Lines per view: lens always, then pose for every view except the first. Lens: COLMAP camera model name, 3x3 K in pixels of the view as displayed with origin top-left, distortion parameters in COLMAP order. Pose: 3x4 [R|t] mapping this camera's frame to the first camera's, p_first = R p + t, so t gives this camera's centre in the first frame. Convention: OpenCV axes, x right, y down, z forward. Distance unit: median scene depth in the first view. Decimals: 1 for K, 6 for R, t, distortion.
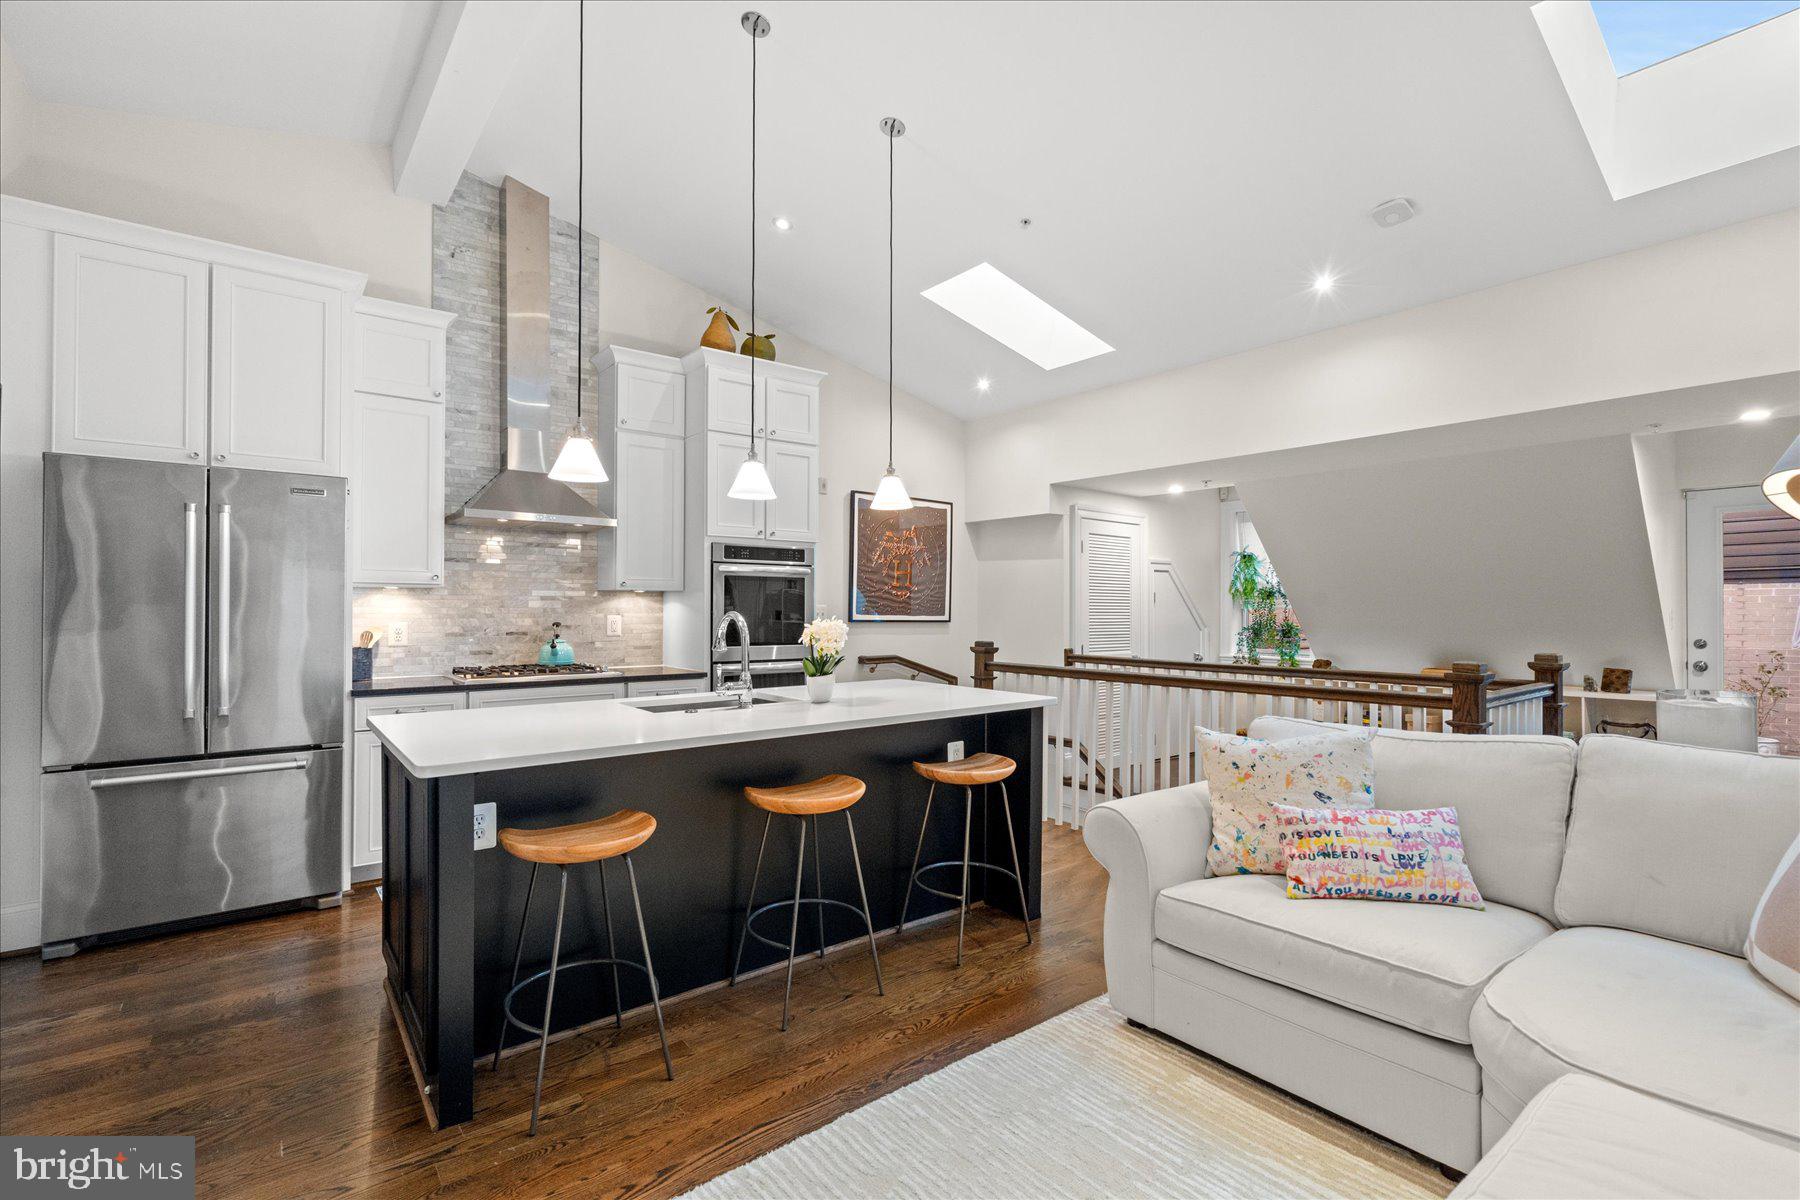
lens RADIAL K [[811.3, 0, 890.3], [0, 811.3, 603.9], [0, 0, 1]] dist [-0.002258, -0.000080]
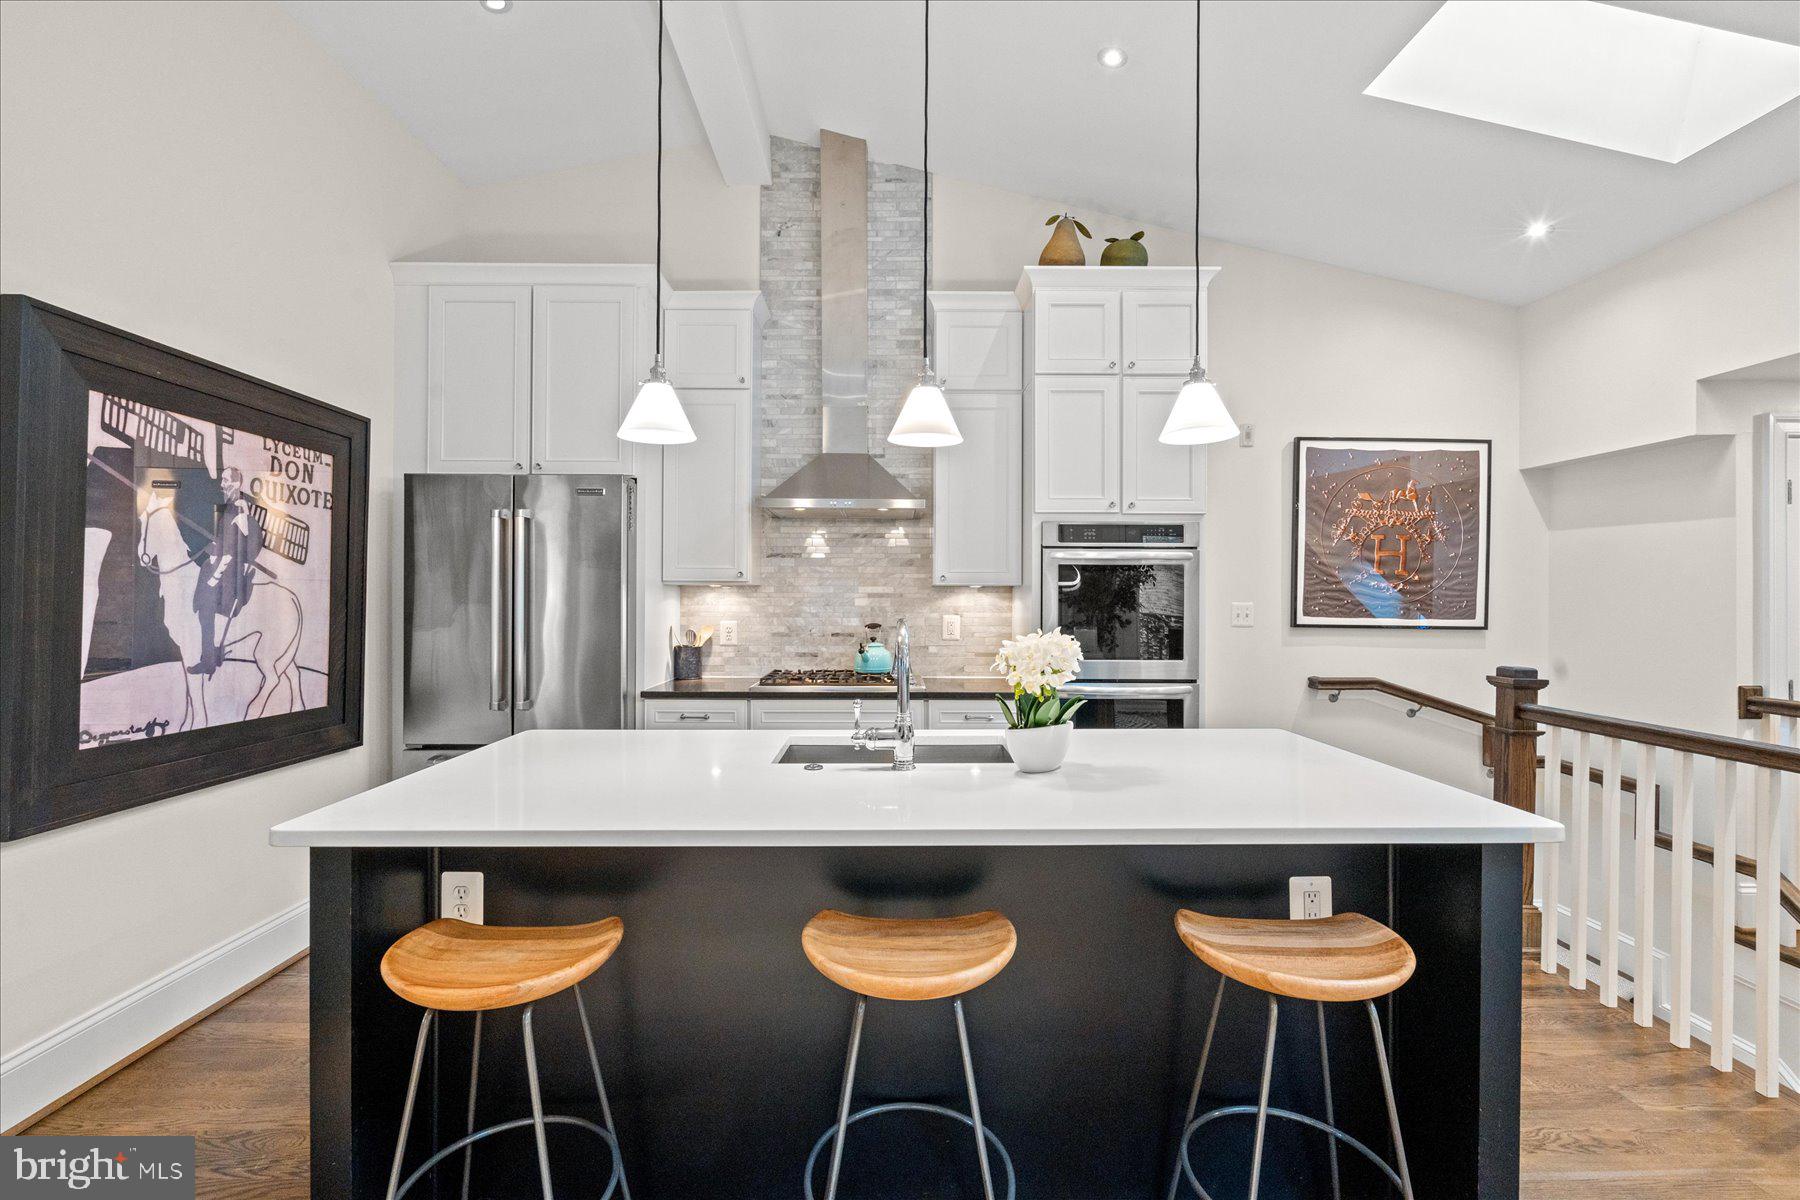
lens RADIAL K [[812.7, 0, 891.7], [0, 812.7, 594.7], [0, 0, 1]] dist [-0.003630, 0.000760]
pose [[0.787319, -0.002163, -0.616542, 0.137034], [0.001664, 0.999998, -0.001384, -0.006505], [0.616543, 0.000064, 0.787321, 0.310504]]
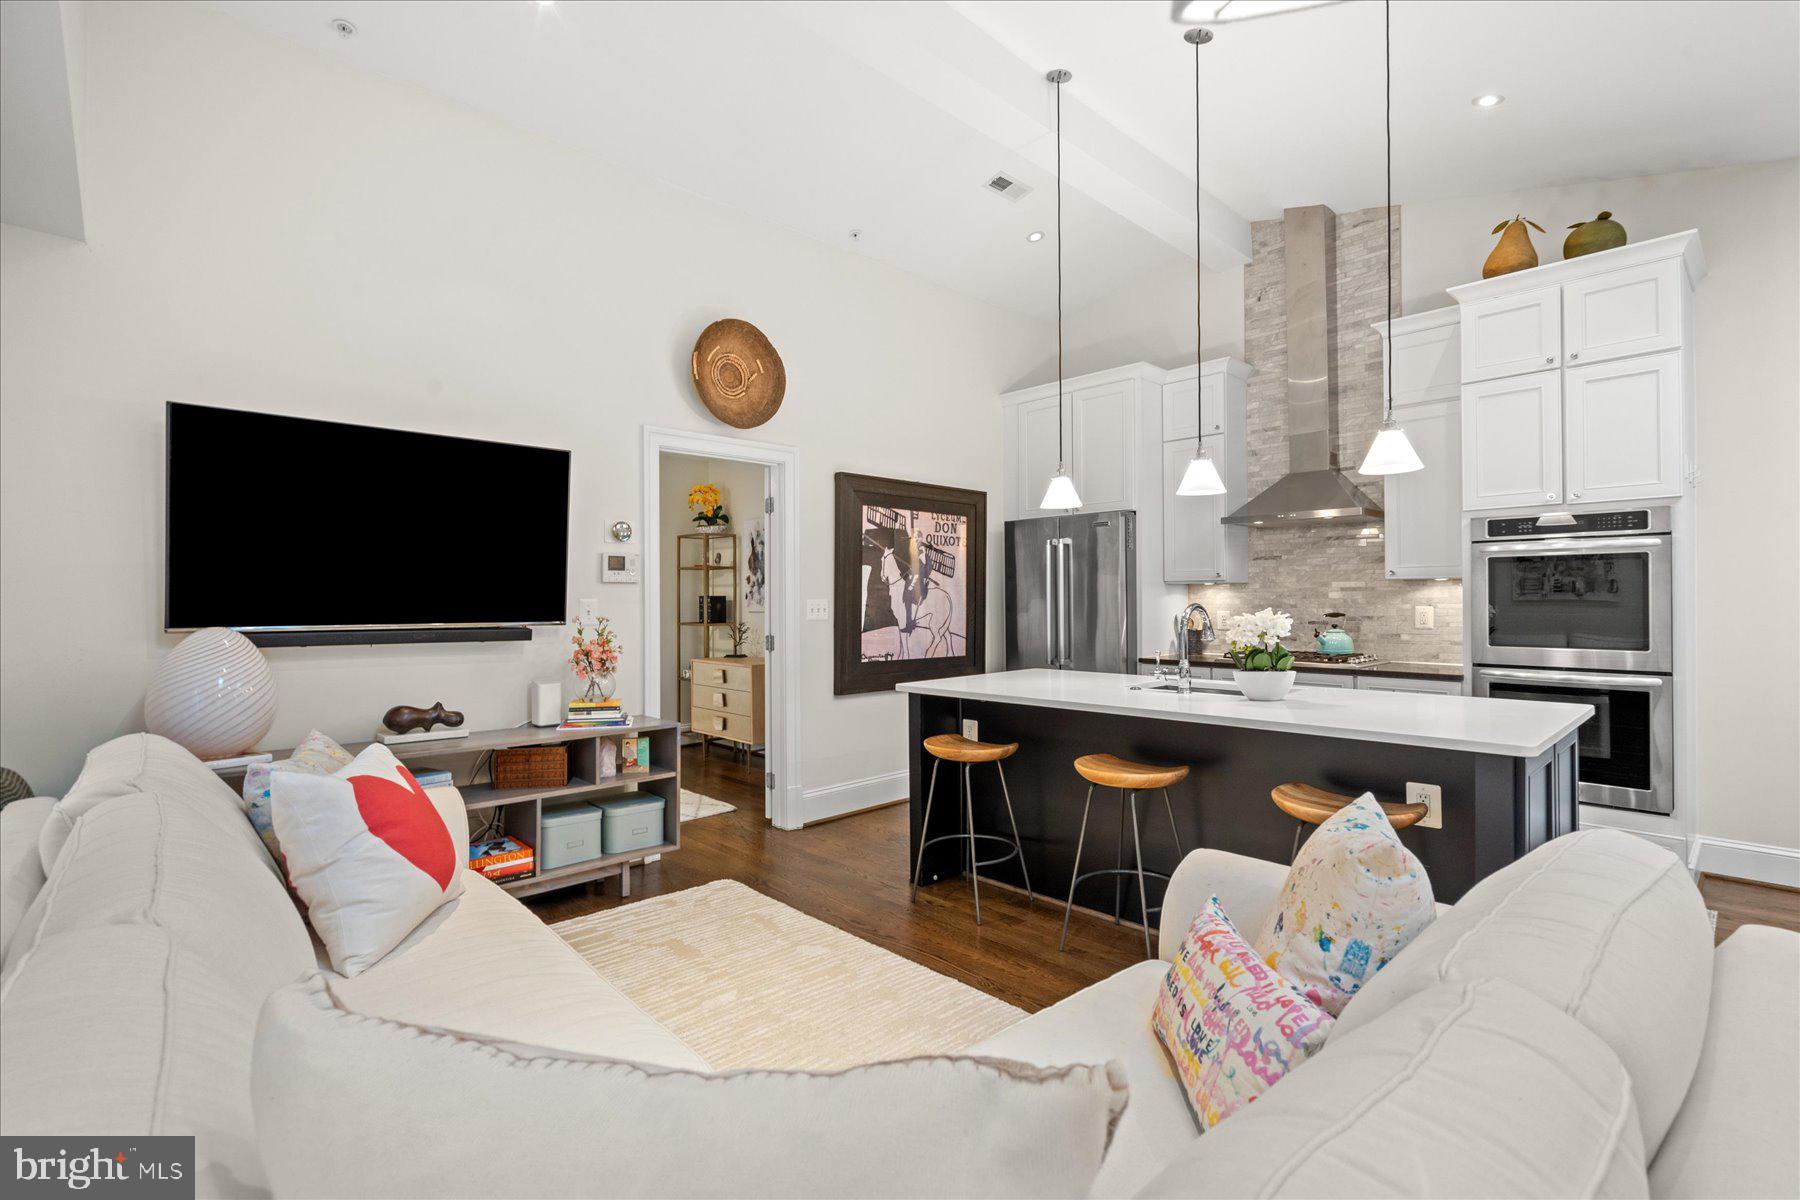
lens RADIAL K [[821.8, 0, 891.6], [0, 821.8, 595.9], [0, 0, 1]] dist [0.000621, 0.000161]
pose [[0.083769, -0.005694, -0.996469, 0.556829], [0.012576, 0.999910, -0.004657, -0.000879], [0.996406, -0.012142, 0.083833, 0.337546]]
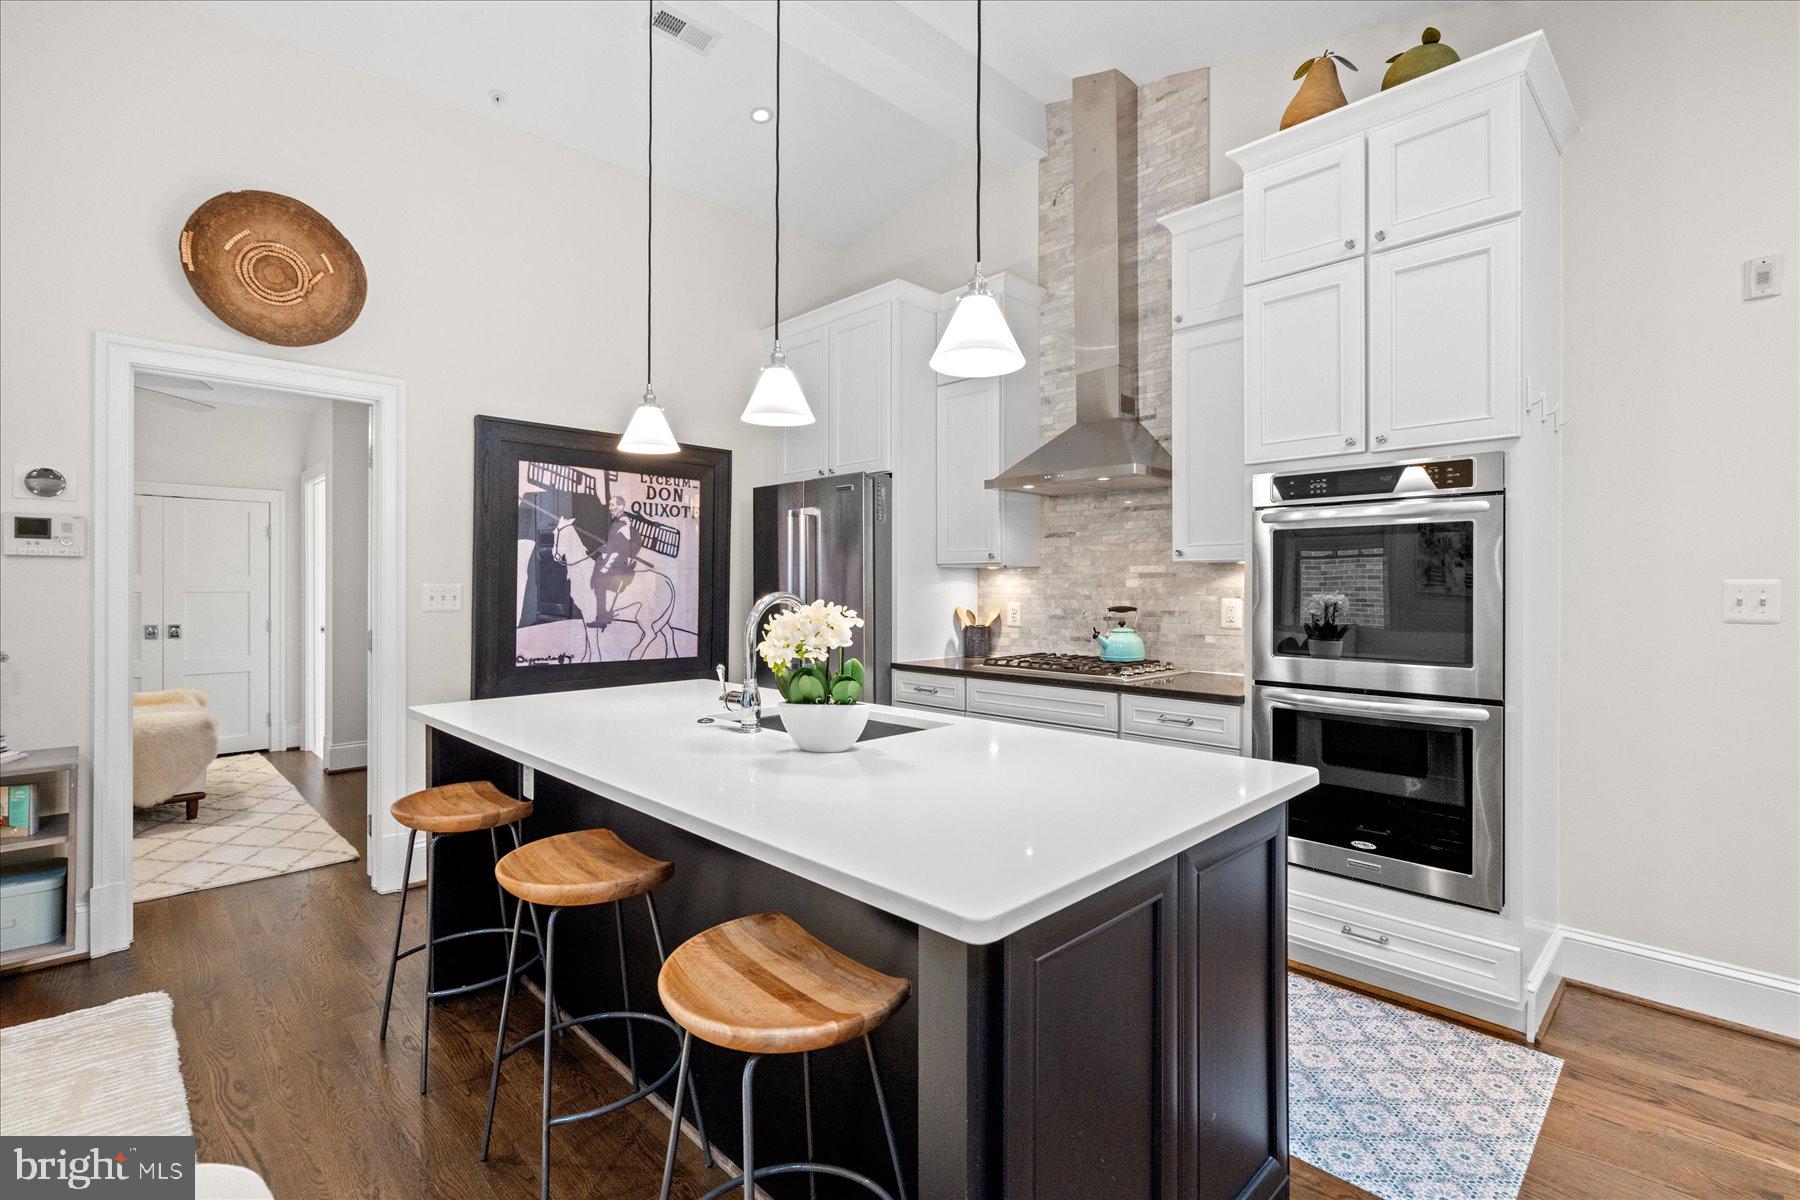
lens RADIAL K [[823.6, 0, 899.5], [0, 823.6, 586.8], [0, 0, 1]] dist [-0.000250, 0.000621]
pose [[0.102825, -0.001262, -0.994699, 0.340741], [0.005309, 0.999986, -0.000720, 0.003292], [0.994685, -0.005207, 0.102830, 0.675410]]
